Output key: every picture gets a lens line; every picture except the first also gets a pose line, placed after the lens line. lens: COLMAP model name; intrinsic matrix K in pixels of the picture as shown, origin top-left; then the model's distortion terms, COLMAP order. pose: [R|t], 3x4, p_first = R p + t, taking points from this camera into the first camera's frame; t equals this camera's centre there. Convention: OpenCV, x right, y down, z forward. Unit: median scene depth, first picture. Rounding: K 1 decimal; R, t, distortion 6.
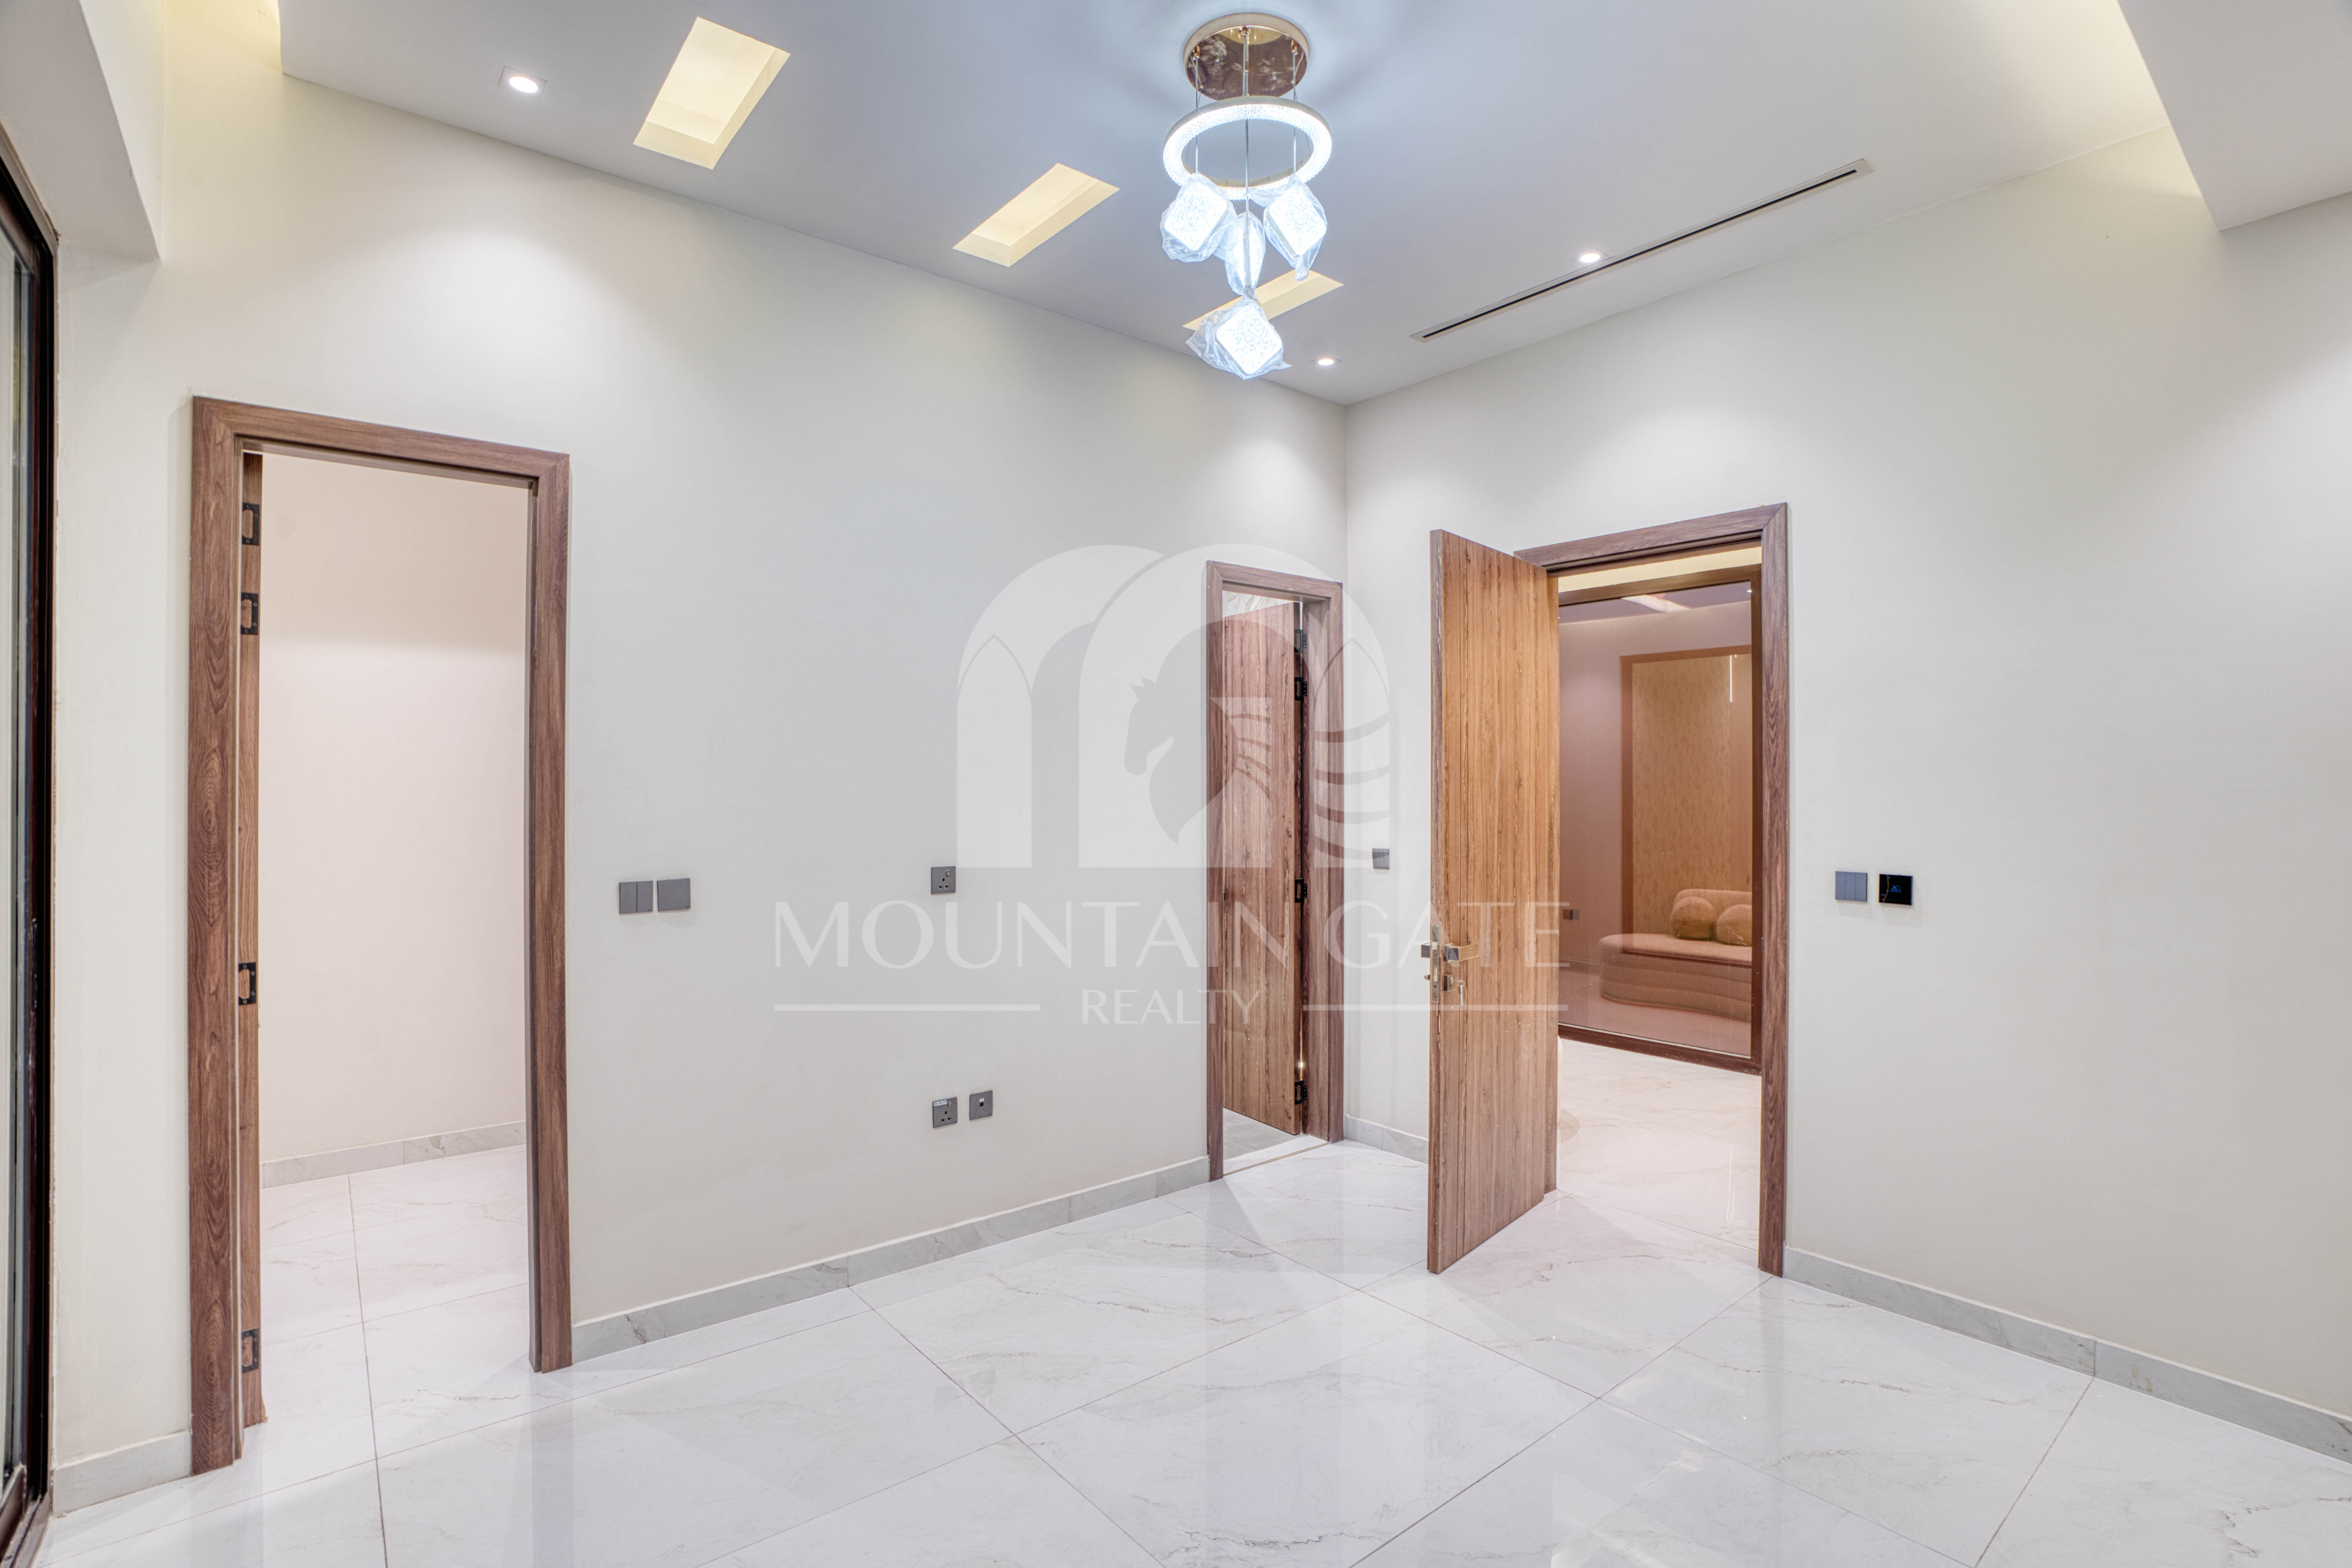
lens RADIAL K [[1096.7, 0, 1170.6], [0, 1096.7, 785.0], [0, 0, 1]] dist [-0.062974, 0.021139]
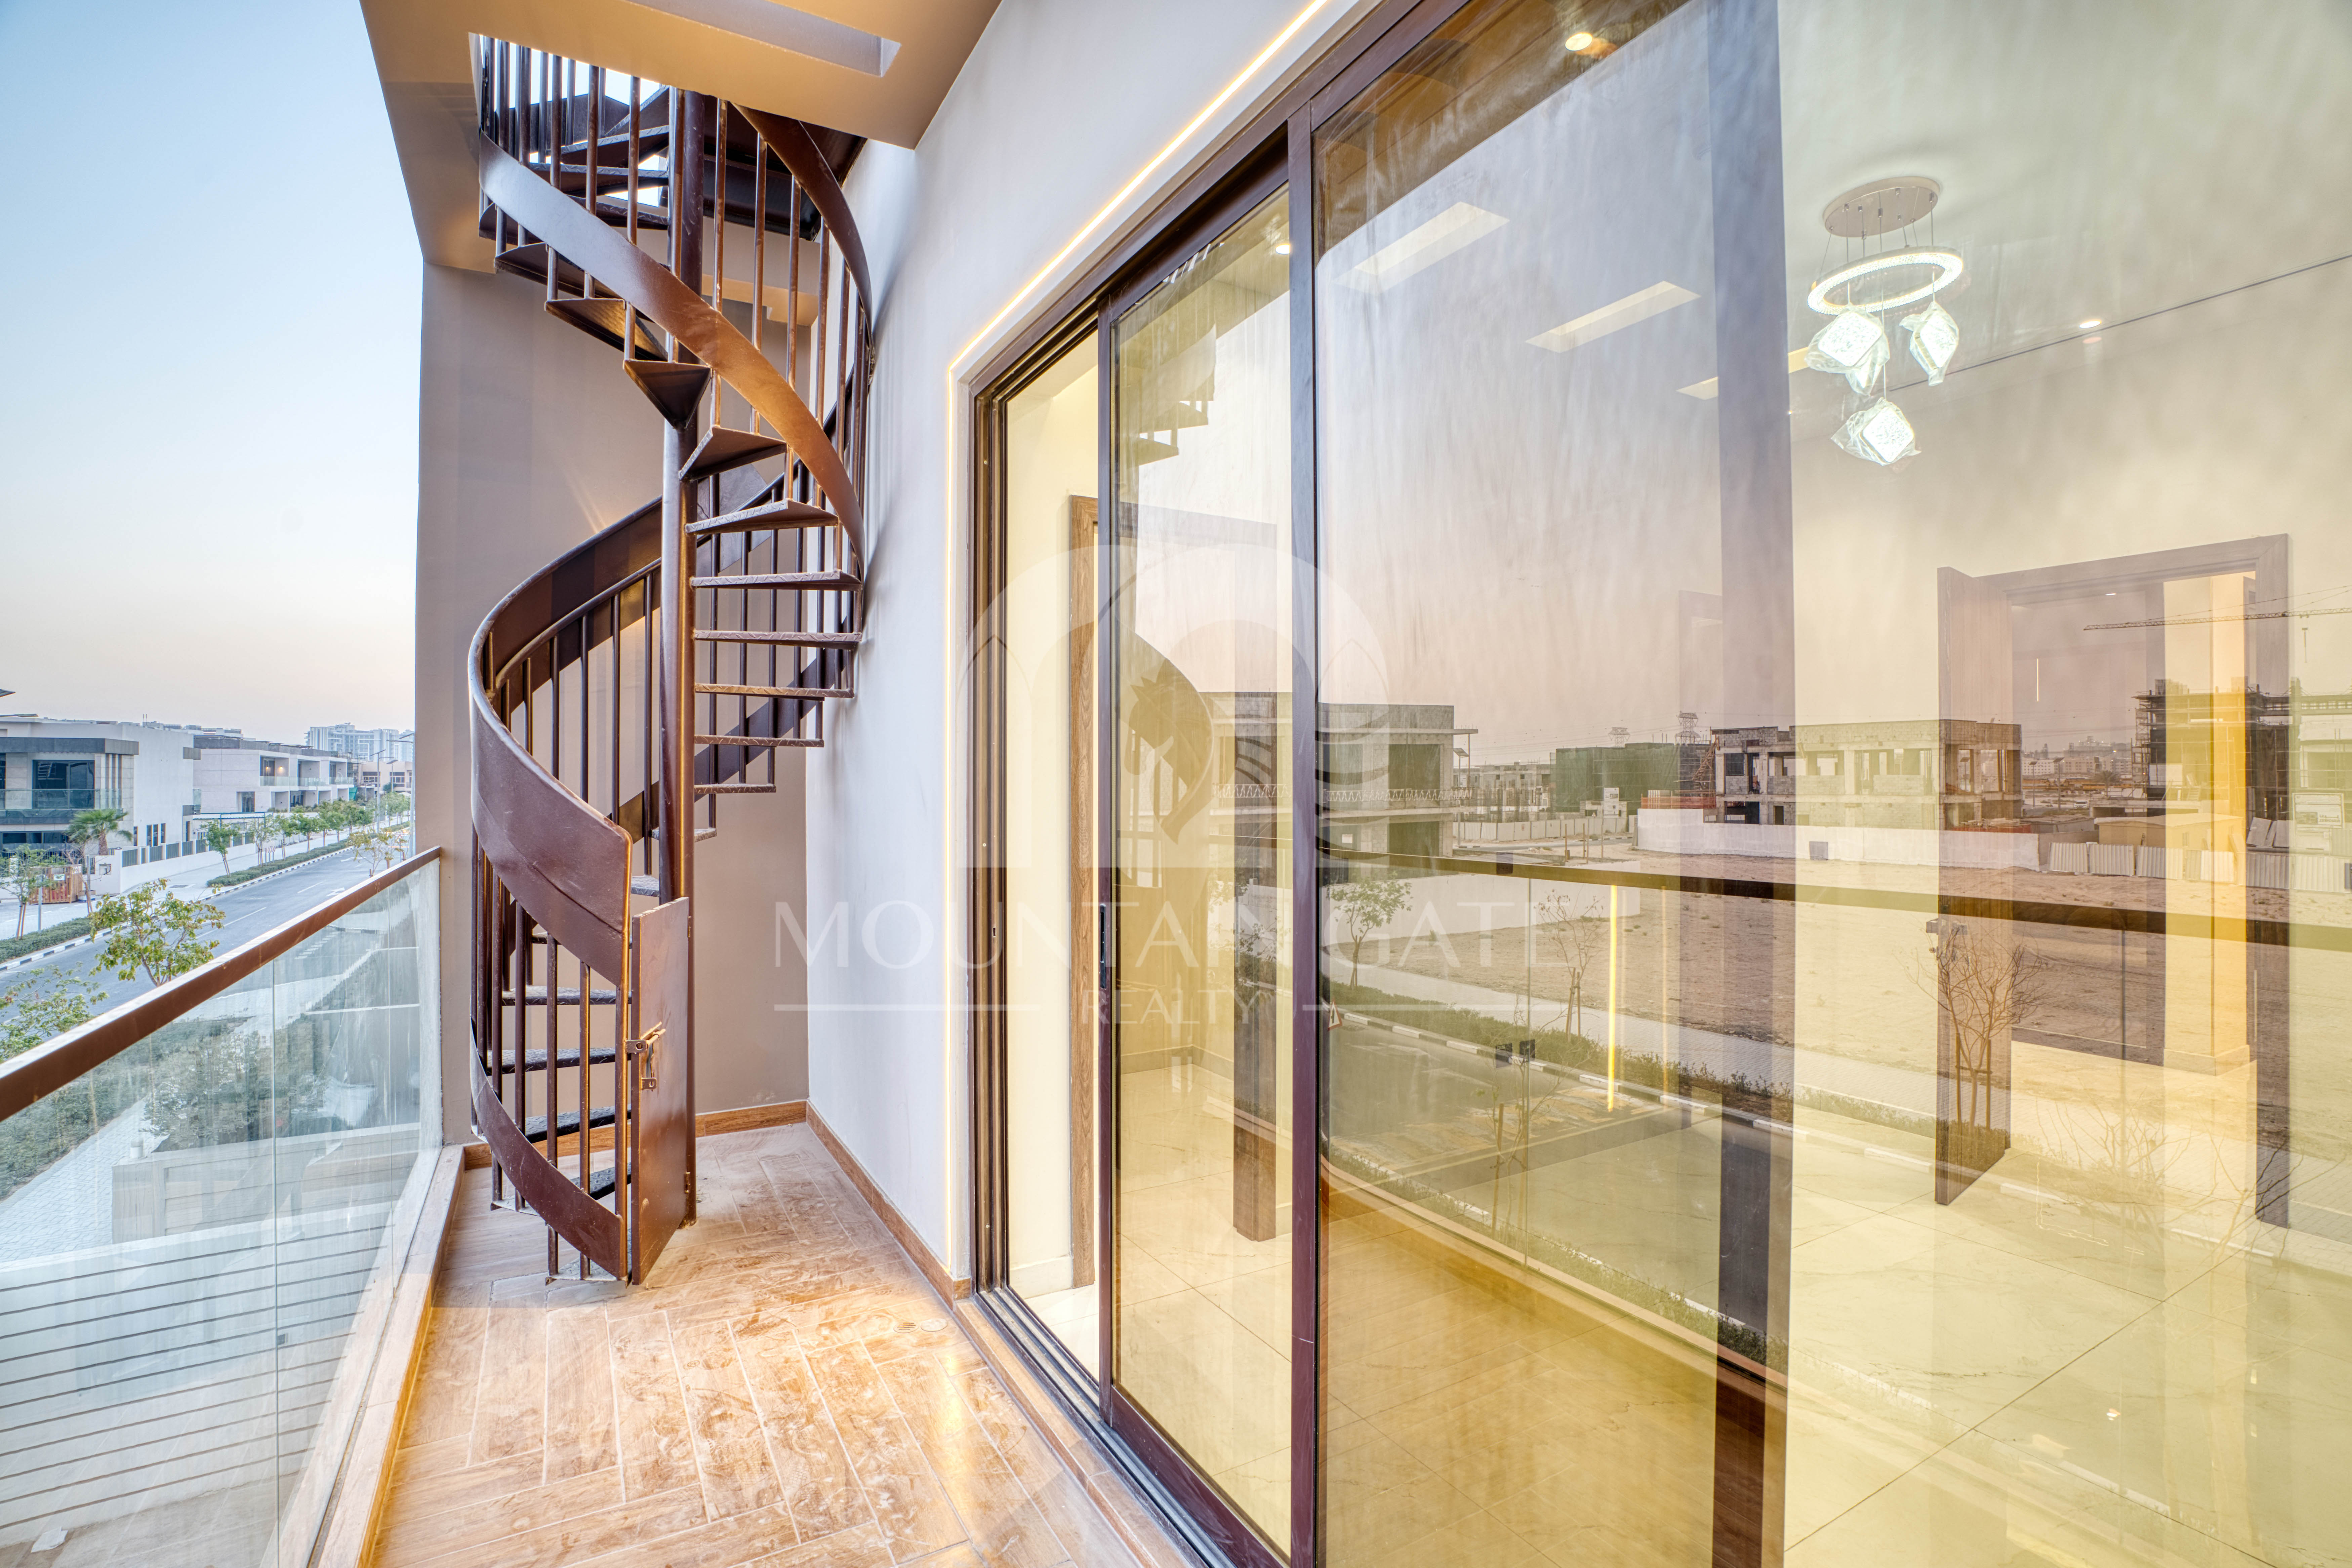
lens RADIAL K [[1096.7, 0, 1170.6], [0, 1096.7, 785.0], [0, 0, 1]] dist [-0.062974, 0.021139]
pose [[0.988544, 0.002681, -0.150909, -0.408542], [-0.002670, 0.999996, 0.000280, 0.001902], [0.150909, 0.000126, 0.988548, -0.255304]]
